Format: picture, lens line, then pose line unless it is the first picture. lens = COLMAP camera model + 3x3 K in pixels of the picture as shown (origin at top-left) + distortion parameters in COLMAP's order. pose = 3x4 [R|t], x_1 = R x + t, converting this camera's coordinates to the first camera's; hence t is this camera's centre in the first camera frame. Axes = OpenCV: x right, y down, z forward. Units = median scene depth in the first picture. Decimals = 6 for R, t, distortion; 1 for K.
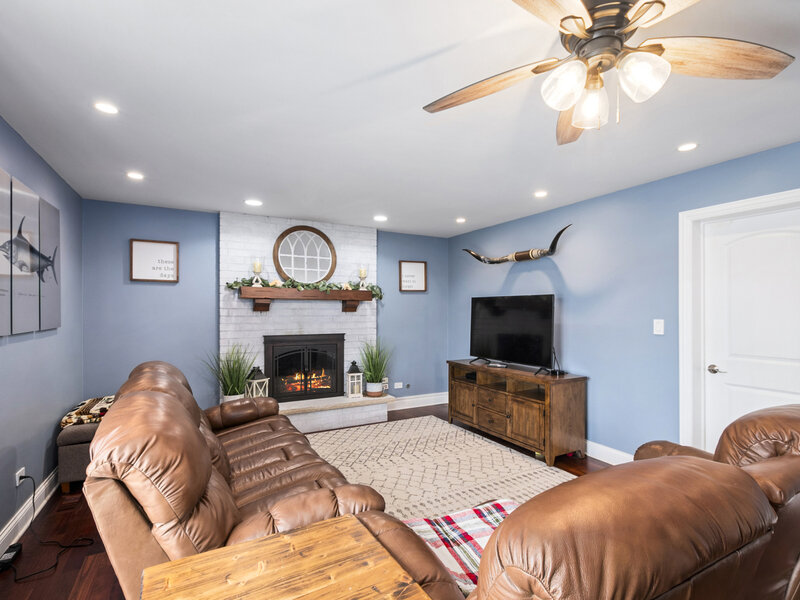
lens RADIAL K [[398.4, 0, 409.9], [0, 398.4, 306.2], [0, 0, 1]] dist [0.000958, -0.000545]
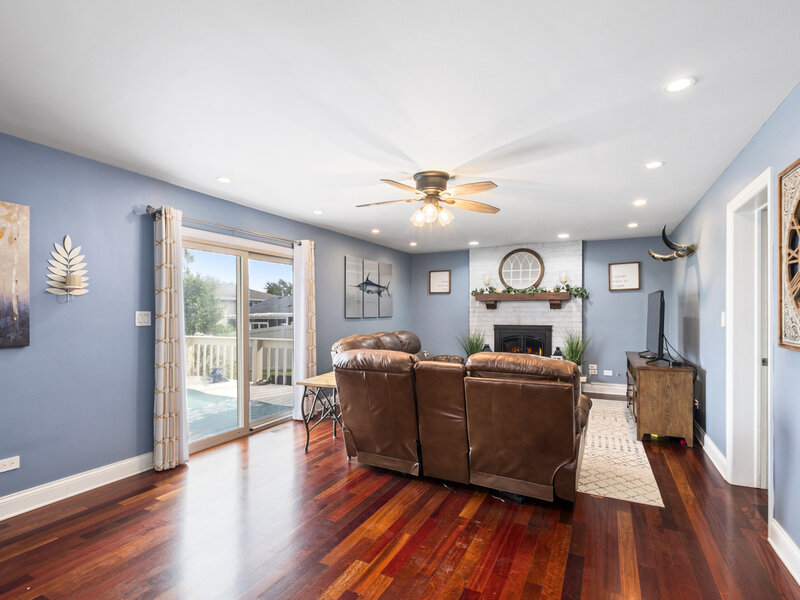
lens RADIAL K [[398.4, 0, 409.9], [0, 398.4, 306.2], [0, 0, 1]] dist [0.000958, -0.000545]
pose [[0.577229, -0.015817, -0.816429, 0.665612], [0.013518, 0.999860, -0.009813, 0.012242], [0.816471, -0.005372, 0.577362, -0.144688]]
